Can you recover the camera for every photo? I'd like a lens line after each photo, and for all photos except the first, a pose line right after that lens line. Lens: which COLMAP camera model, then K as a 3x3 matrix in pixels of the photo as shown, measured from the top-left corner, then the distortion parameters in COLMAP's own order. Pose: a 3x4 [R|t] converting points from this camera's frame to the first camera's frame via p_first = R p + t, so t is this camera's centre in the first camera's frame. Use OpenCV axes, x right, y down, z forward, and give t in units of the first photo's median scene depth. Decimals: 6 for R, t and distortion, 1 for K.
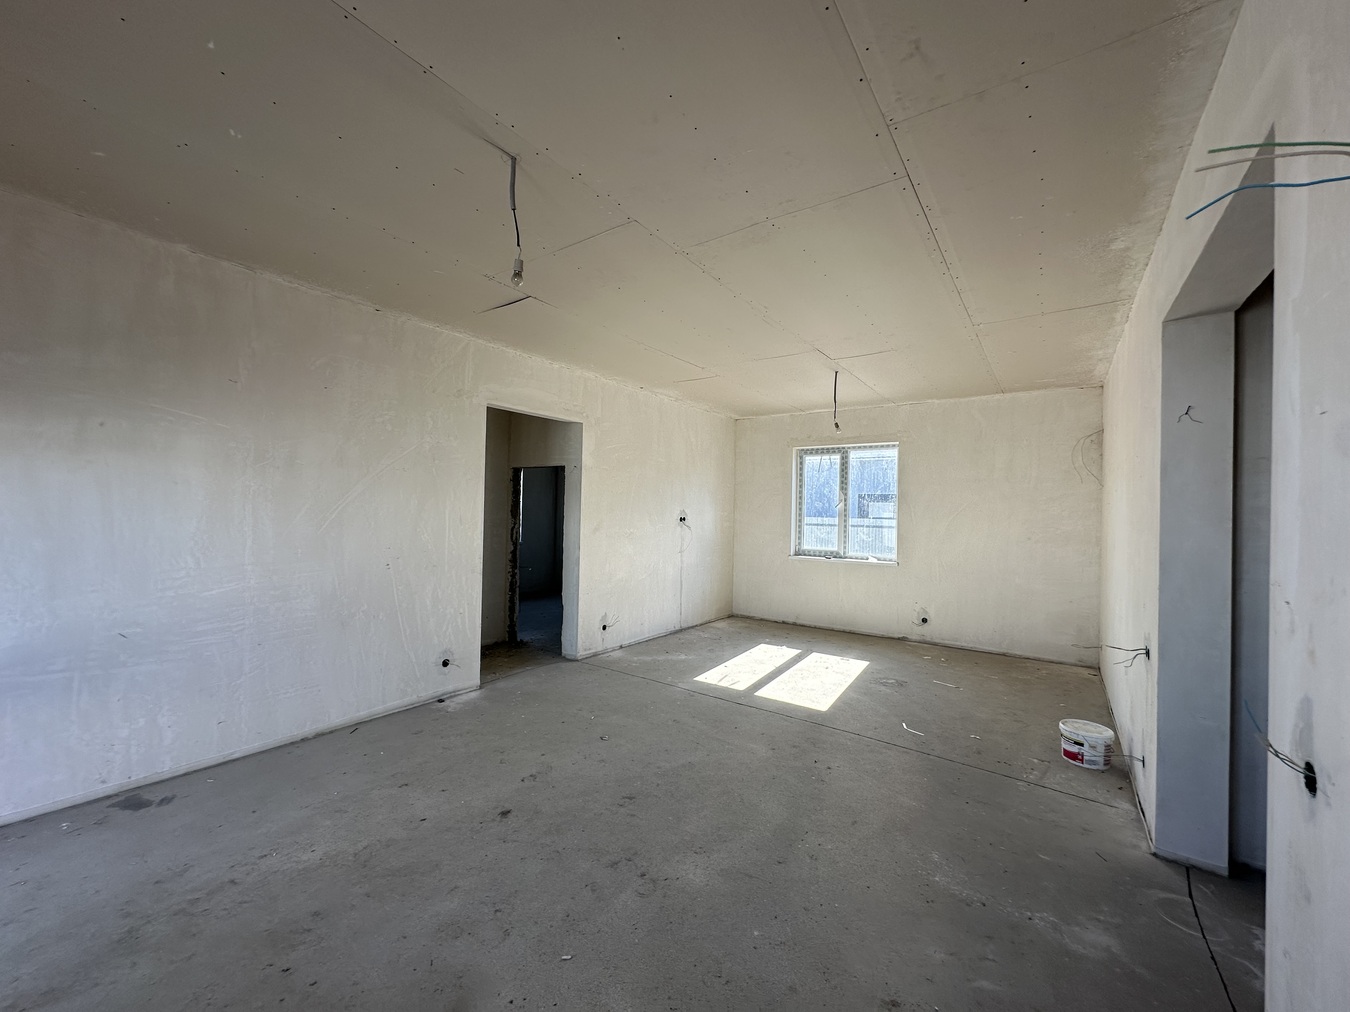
lens RADIAL K [[539.4, 0, 674.9], [0, 539.4, 508.1], [0, 0, 1]] dist [-0.004144, 0.000546]
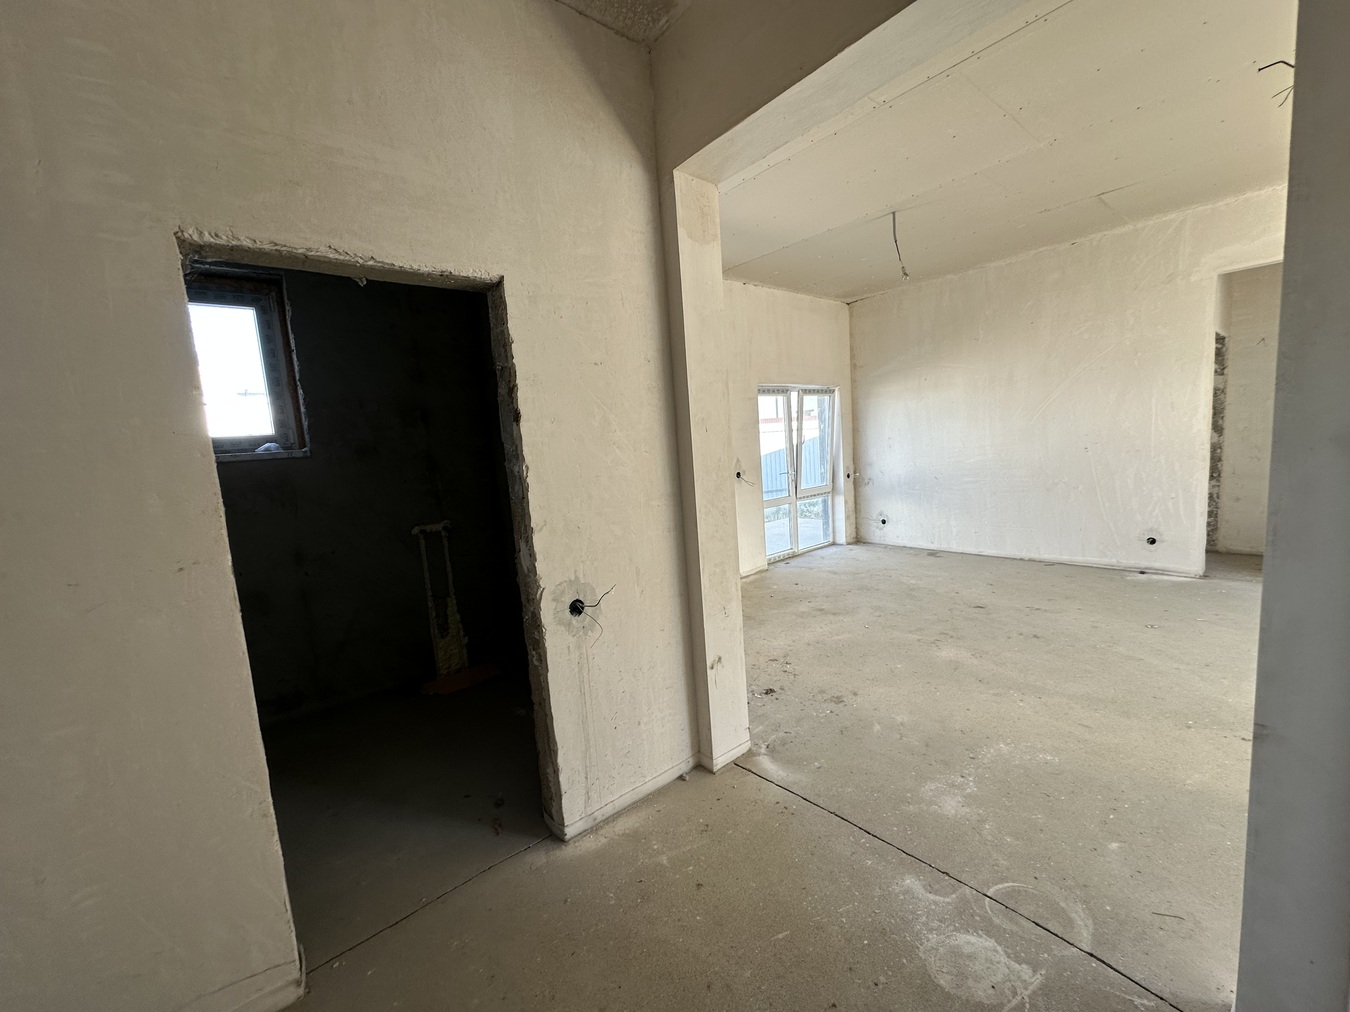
lens RADIAL K [[539.4, 0, 674.9], [0, 539.4, 508.2], [0, 0, 1]] dist [-0.004144, 0.000546]
pose [[-0.255678, 0.115429, -0.959846, 0.738270], [0.074853, 0.992230, 0.099385, 0.037271], [0.963860, -0.046437, -0.262331, 0.315593]]
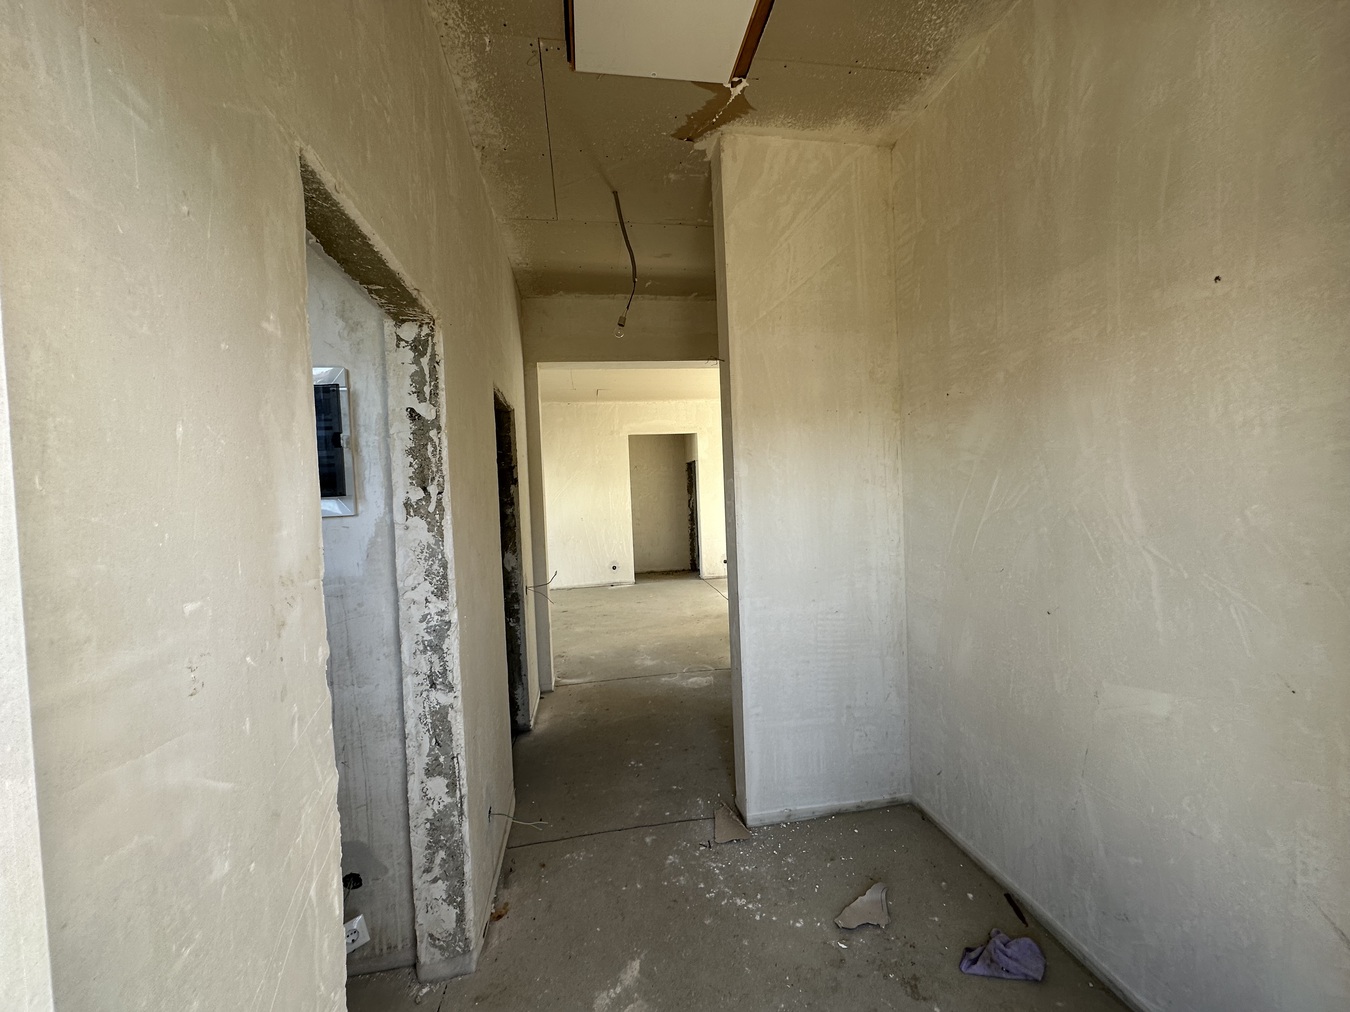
lens RADIAL K [[539.4, 0, 676.0], [0, 539.4, 511.9], [0, 0, 1]] dist [-0.004144, 0.000546]
pose [[0.703437, -0.026378, -0.710268, 1.022898], [0.062453, 0.997740, 0.024799, 0.037177], [0.708008, -0.061803, 0.703494, -0.212223]]
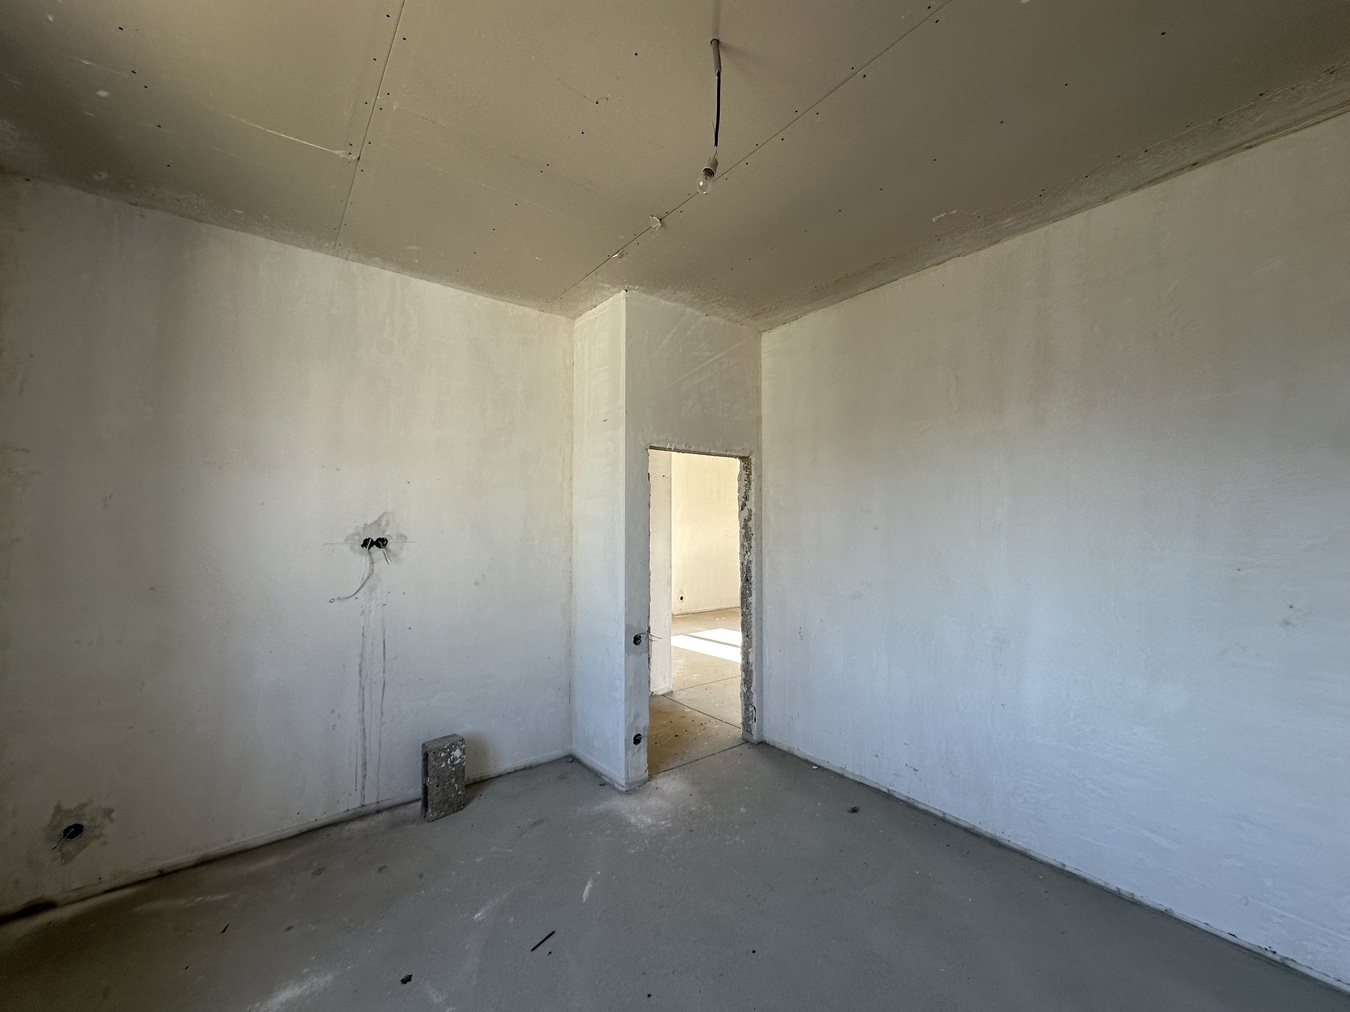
lens RADIAL K [[539.4, 0, 675.0], [0, 539.4, 507.9], [0, 0, 1]] dist [-0.004144, 0.000546]
pose [[0.291769, 0.008831, 0.956448, -1.143859], [-0.000093, 0.999958, -0.009205, -0.013766], [-0.956489, 0.002597, 0.291757, 0.809819]]
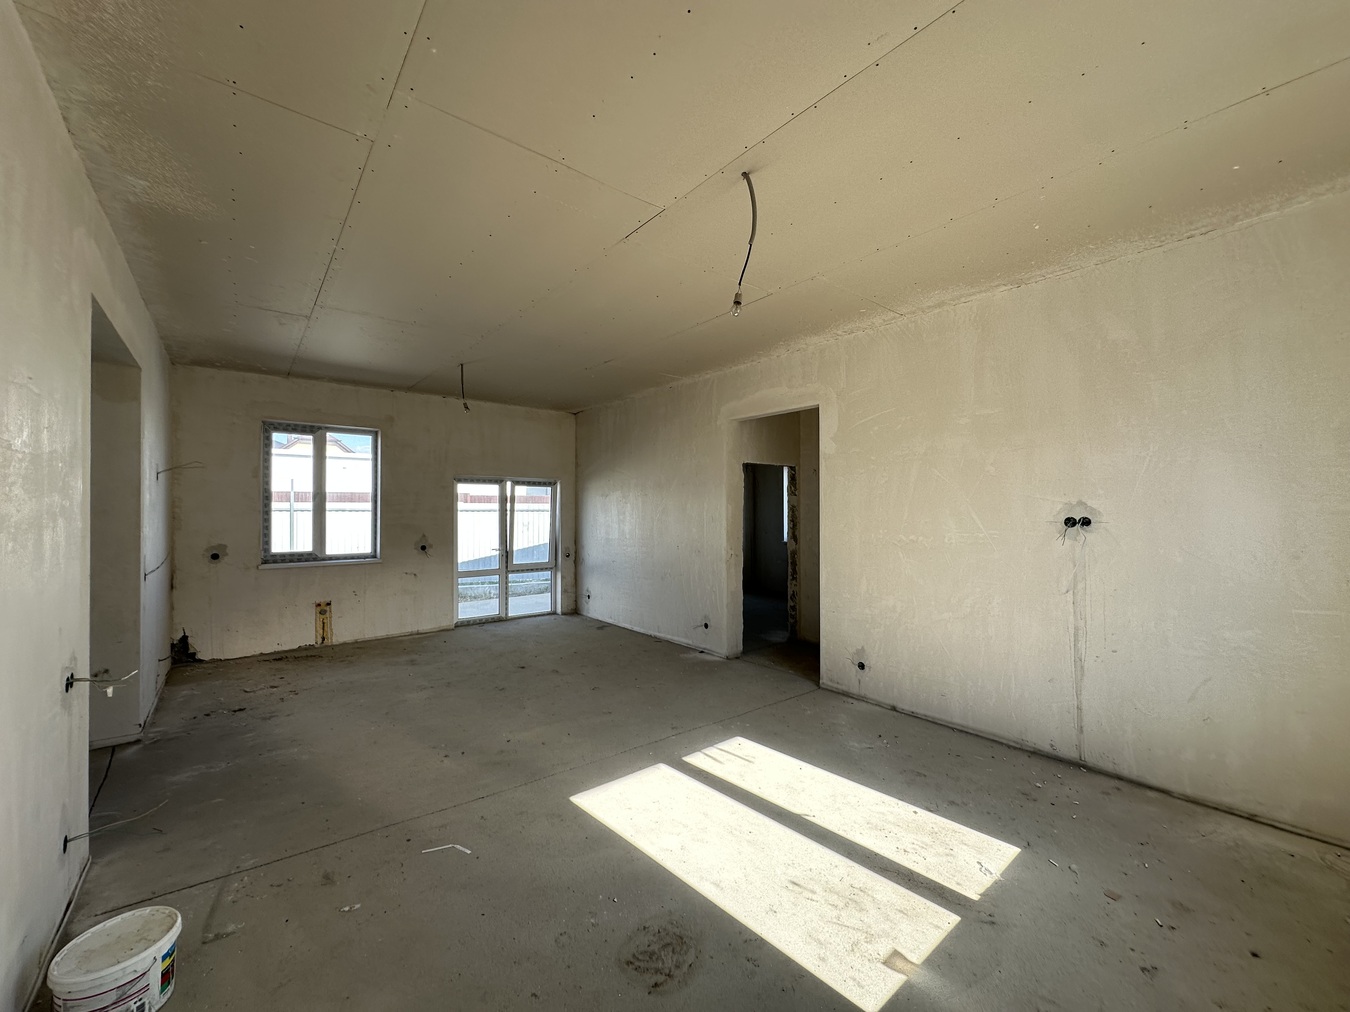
lens RADIAL K [[539.4, 0, 674.5], [0, 539.4, 506.3], [0, 0, 1]] dist [-0.004144, 0.000546]
pose [[-0.269808, -0.028573, -0.962490, 0.766554], [0.002540, 0.999535, -0.030384, 0.028983], [0.962911, -0.010643, -0.269610, 1.117869]]
